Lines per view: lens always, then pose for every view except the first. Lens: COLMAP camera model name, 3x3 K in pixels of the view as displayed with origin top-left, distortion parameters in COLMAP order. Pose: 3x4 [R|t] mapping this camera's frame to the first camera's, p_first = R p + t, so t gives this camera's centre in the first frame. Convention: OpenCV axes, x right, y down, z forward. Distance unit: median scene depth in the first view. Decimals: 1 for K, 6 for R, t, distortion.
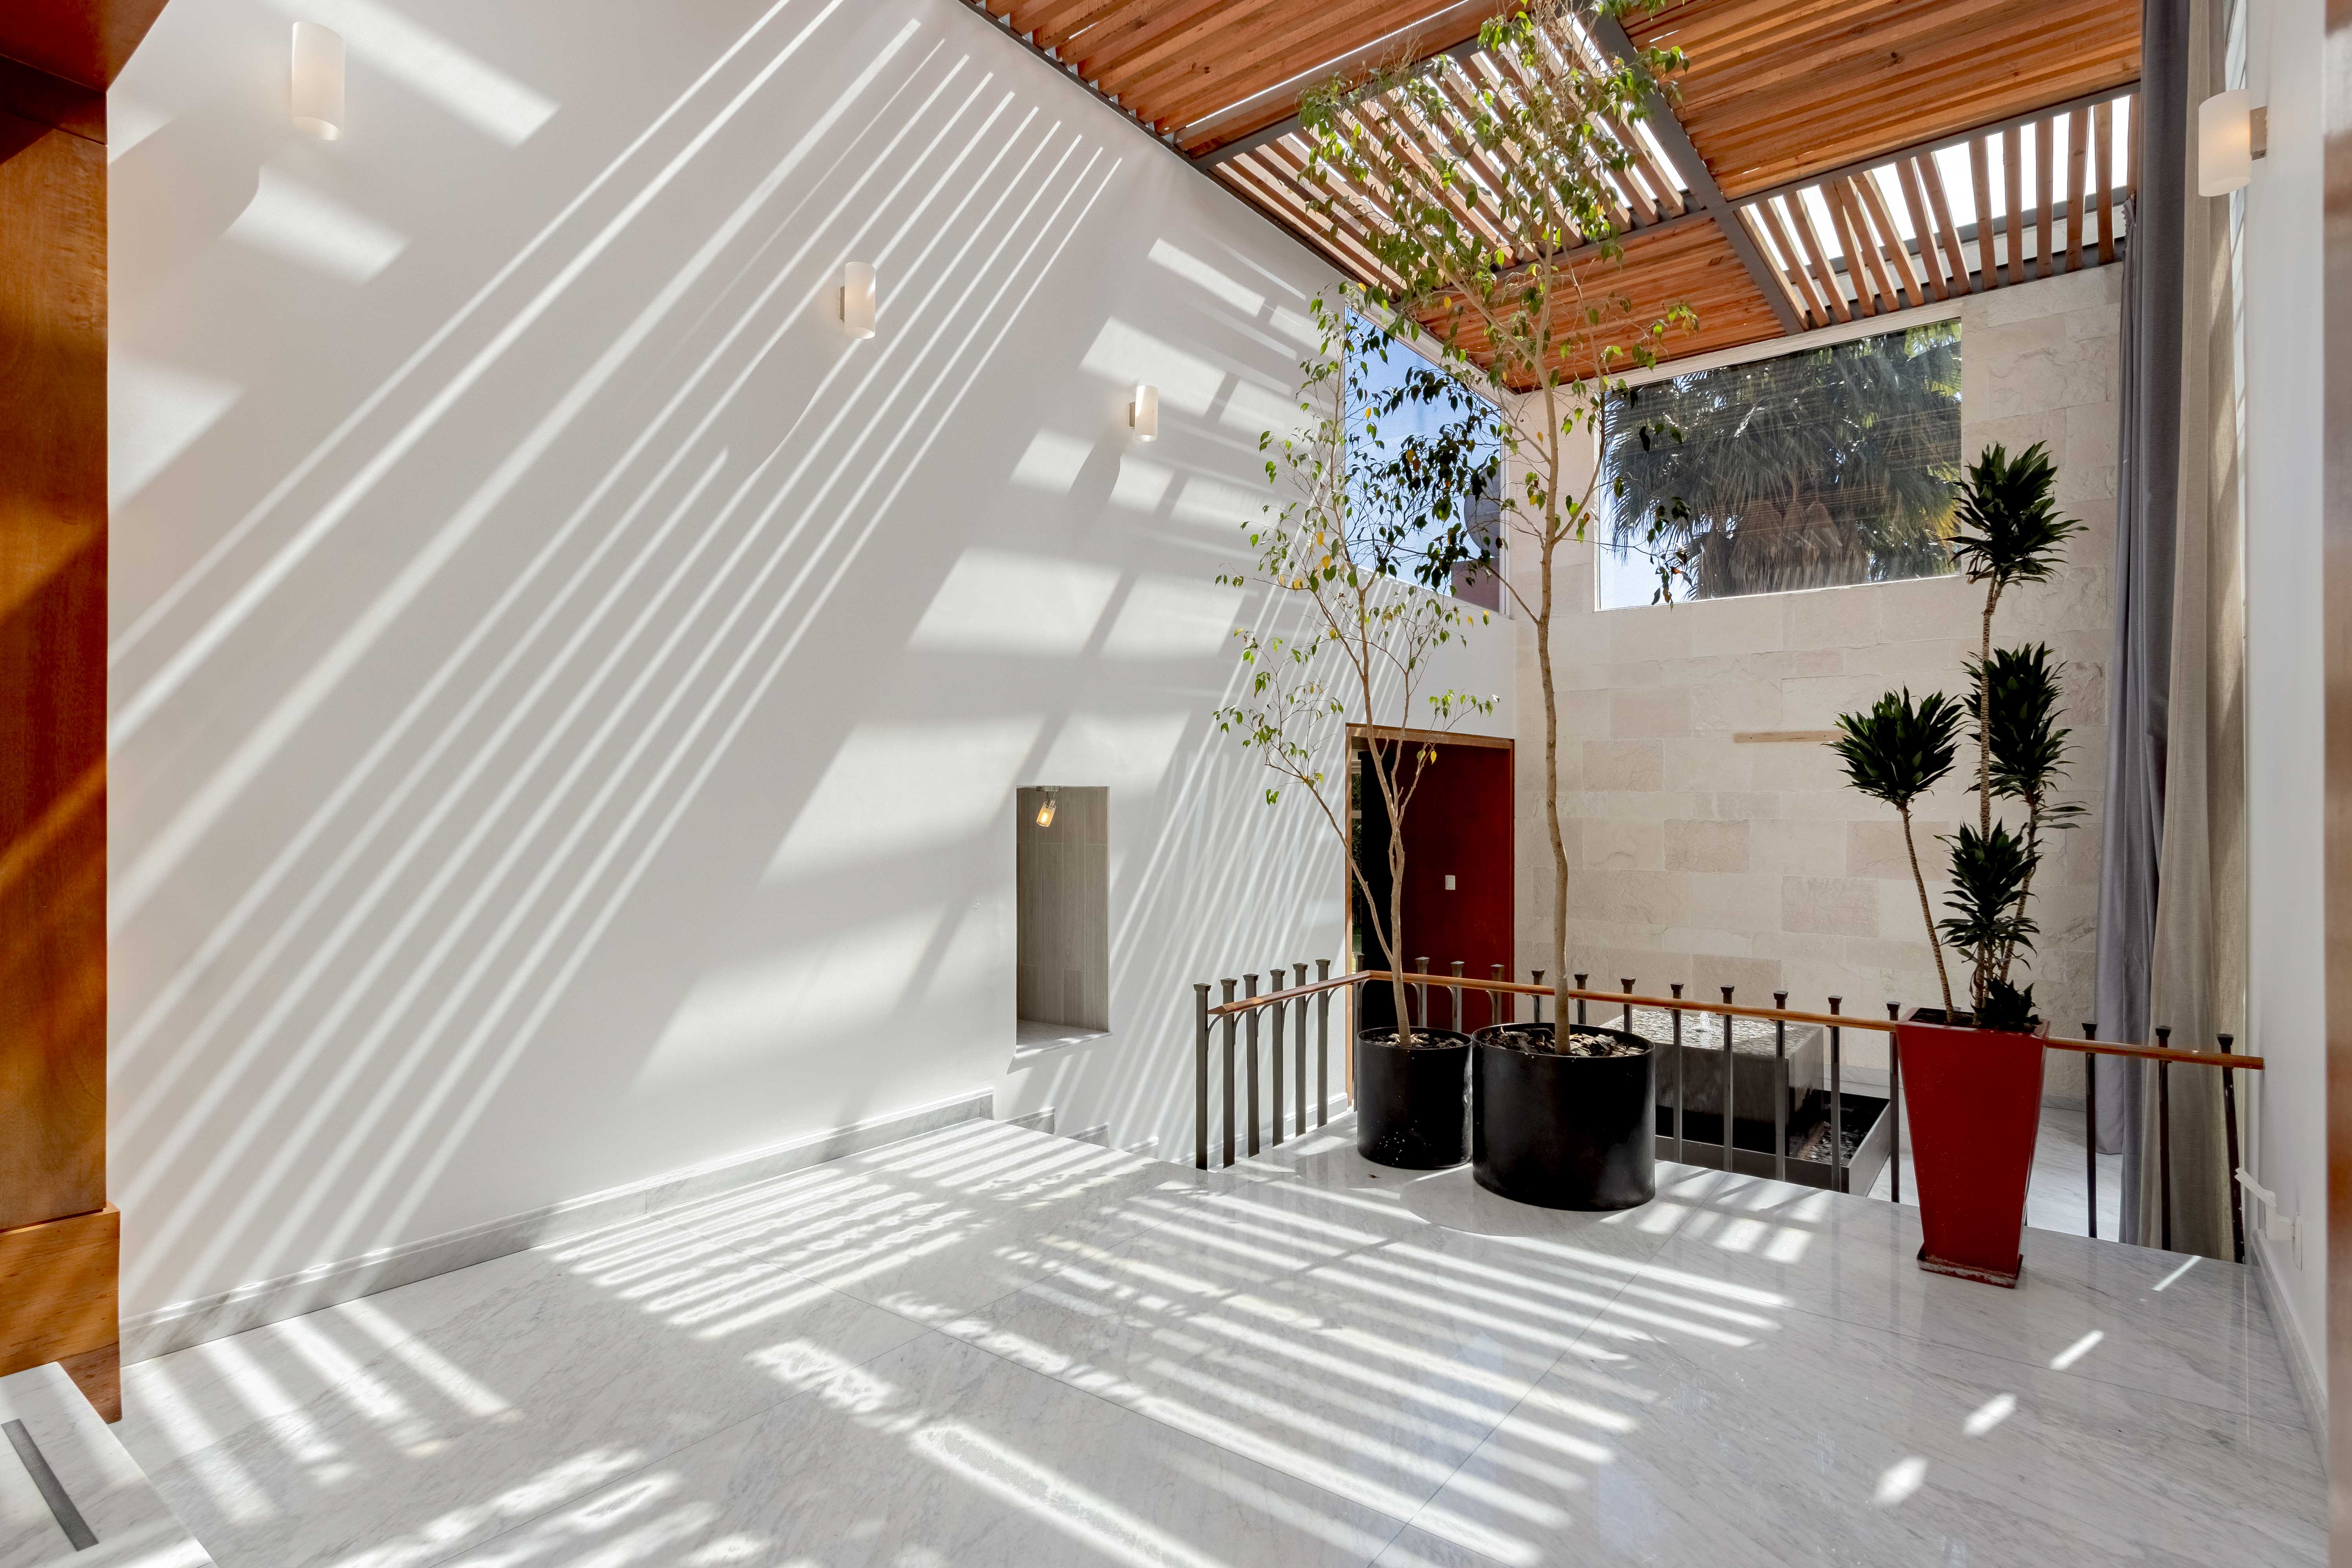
lens RADIAL K [[1179.3, 0, 1176.0], [0, 1179.3, 784.0], [0, 0, 1]] dist [-0.000299, 0.000175]
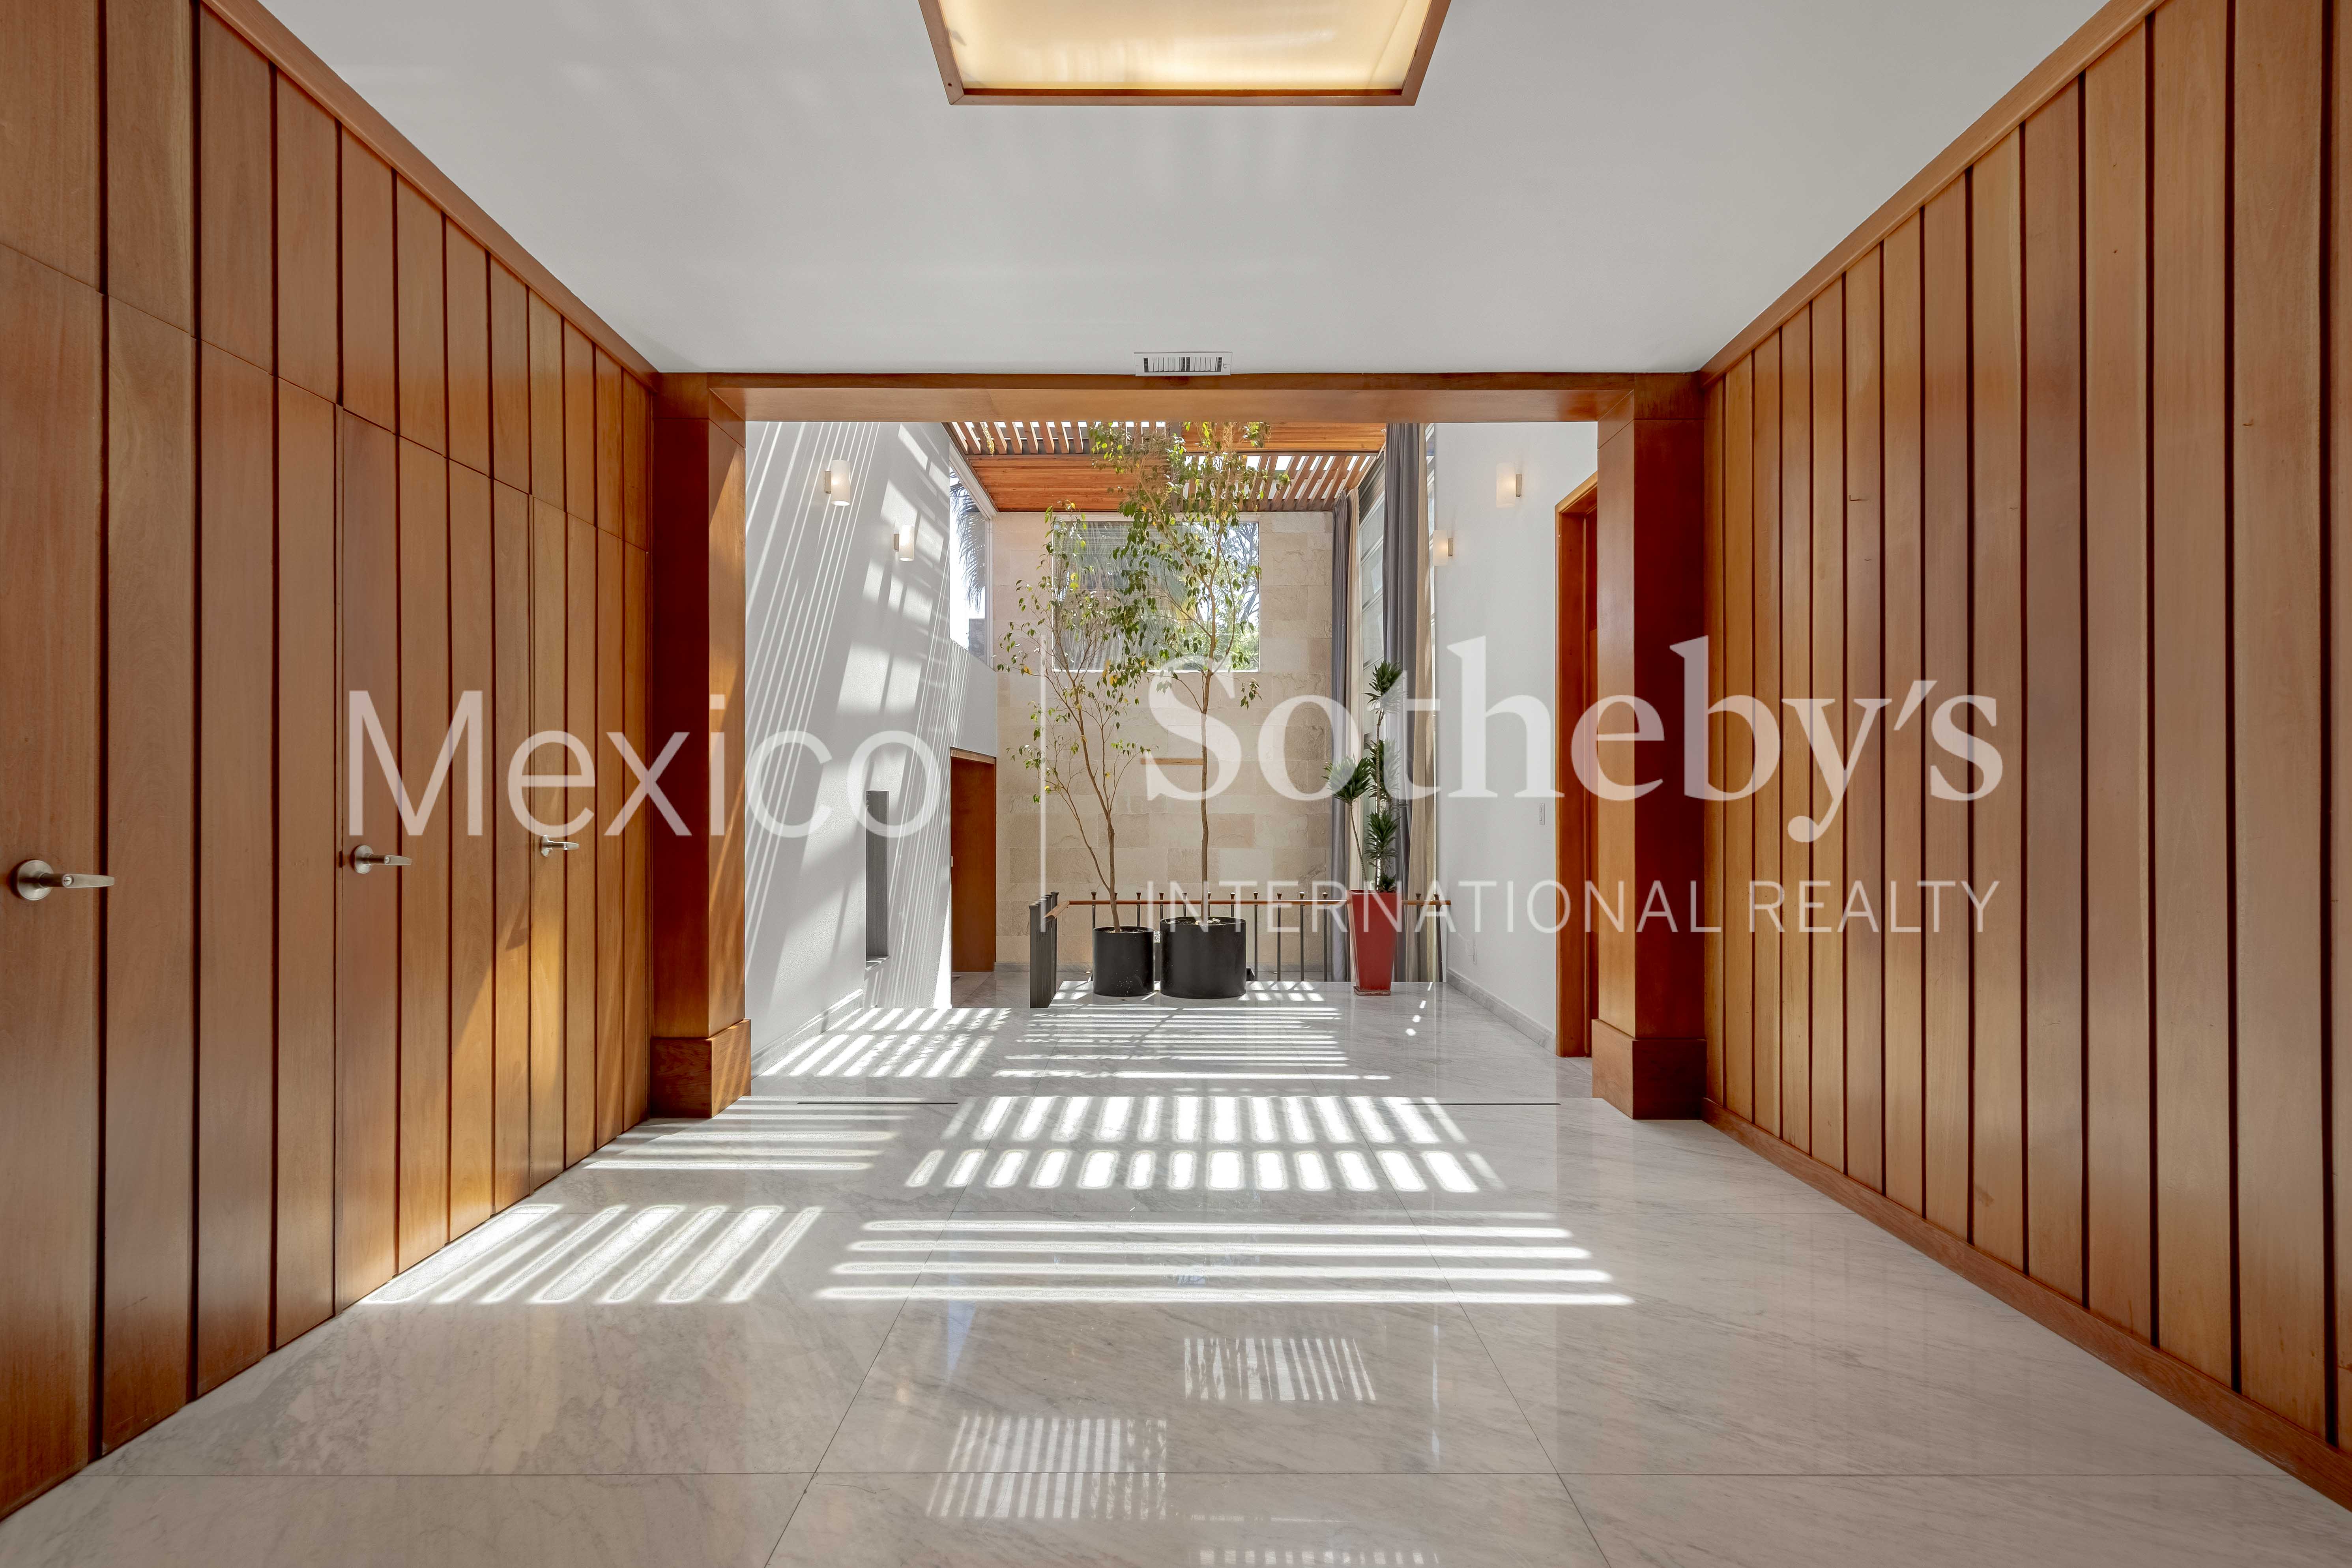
lens RADIAL K [[1179.3, 0, 1176.0], [0, 1179.3, 784.0], [0, 0, 1]] dist [-0.000299, 0.000175]
pose [[0.791965, 0.002835, 0.610559, -0.677849], [0.000135, 0.999988, -0.004819, -0.003100], [-0.610566, 0.003899, 0.791956, -0.417870]]
